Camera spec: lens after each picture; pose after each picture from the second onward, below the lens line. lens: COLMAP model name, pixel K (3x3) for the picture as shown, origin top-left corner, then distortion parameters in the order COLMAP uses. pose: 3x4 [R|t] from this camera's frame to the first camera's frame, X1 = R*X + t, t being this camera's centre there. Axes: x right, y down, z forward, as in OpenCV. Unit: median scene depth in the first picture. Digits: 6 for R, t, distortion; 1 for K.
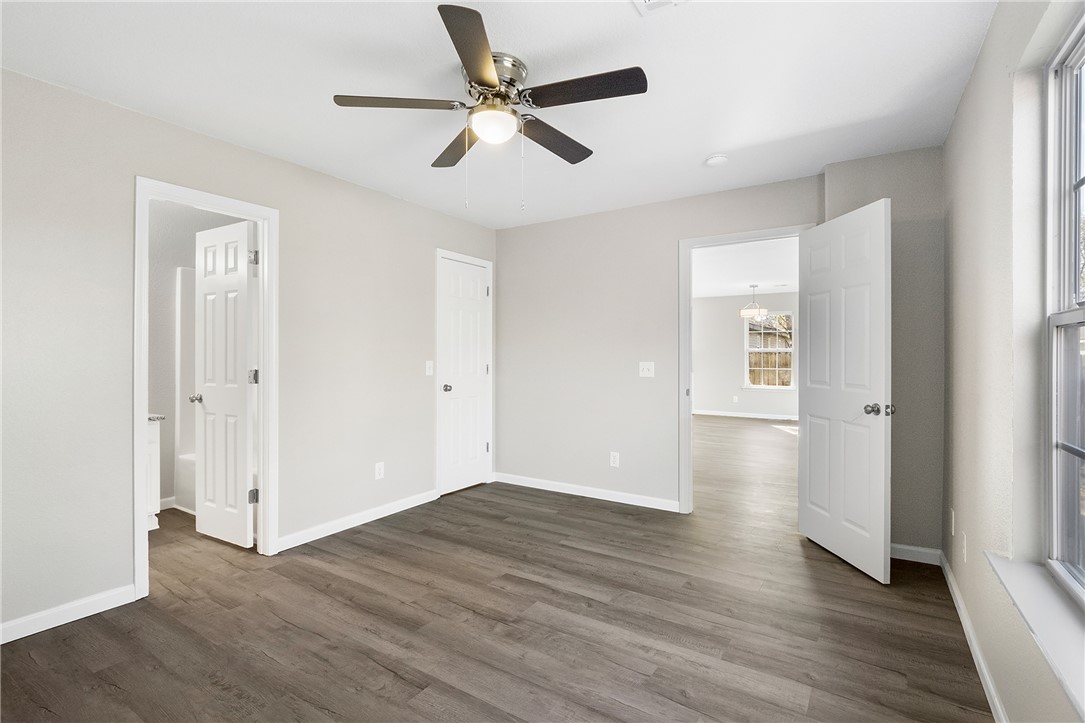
lens RADIAL K [[507.4, 0, 542.0], [0, 507.4, 359.3], [0, 0, 1]] dist [-0.009384, 0.002697]
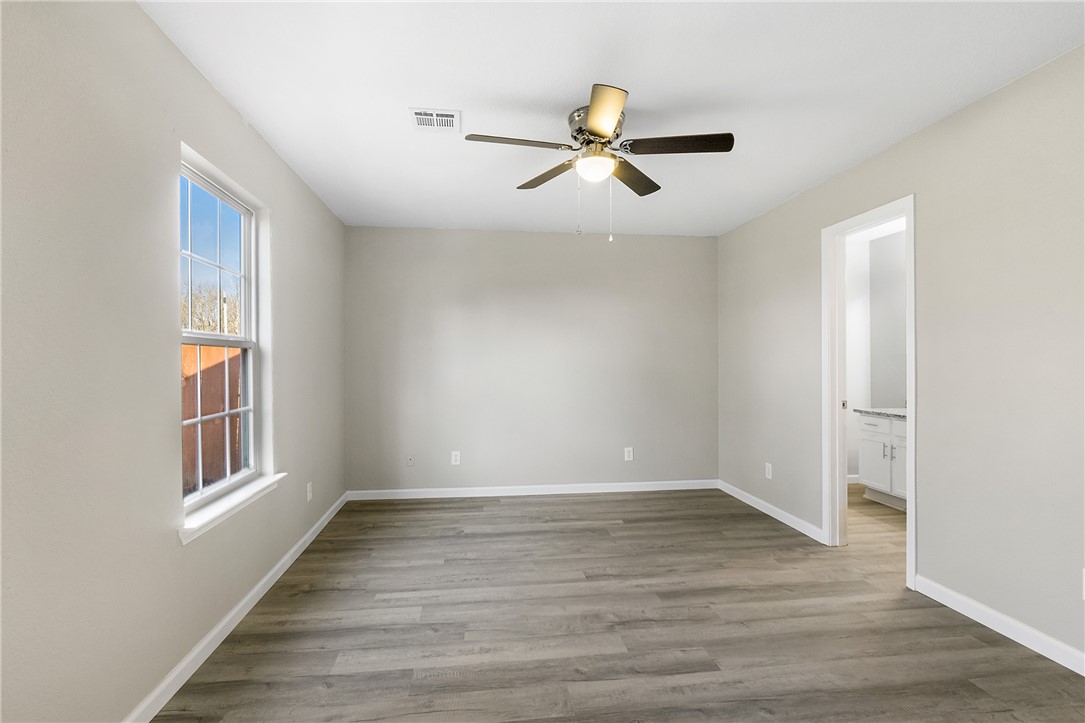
lens RADIAL K [[507.4, 0, 541.3], [0, 507.4, 360.9], [0, 0, 1]] dist [-0.009384, 0.002697]
pose [[-0.760154, 0.000130, -0.649743, 0.707880], [-0.003335, 0.999986, 0.004101, -0.014881], [0.649734, 0.005284, -0.760143, 1.674777]]
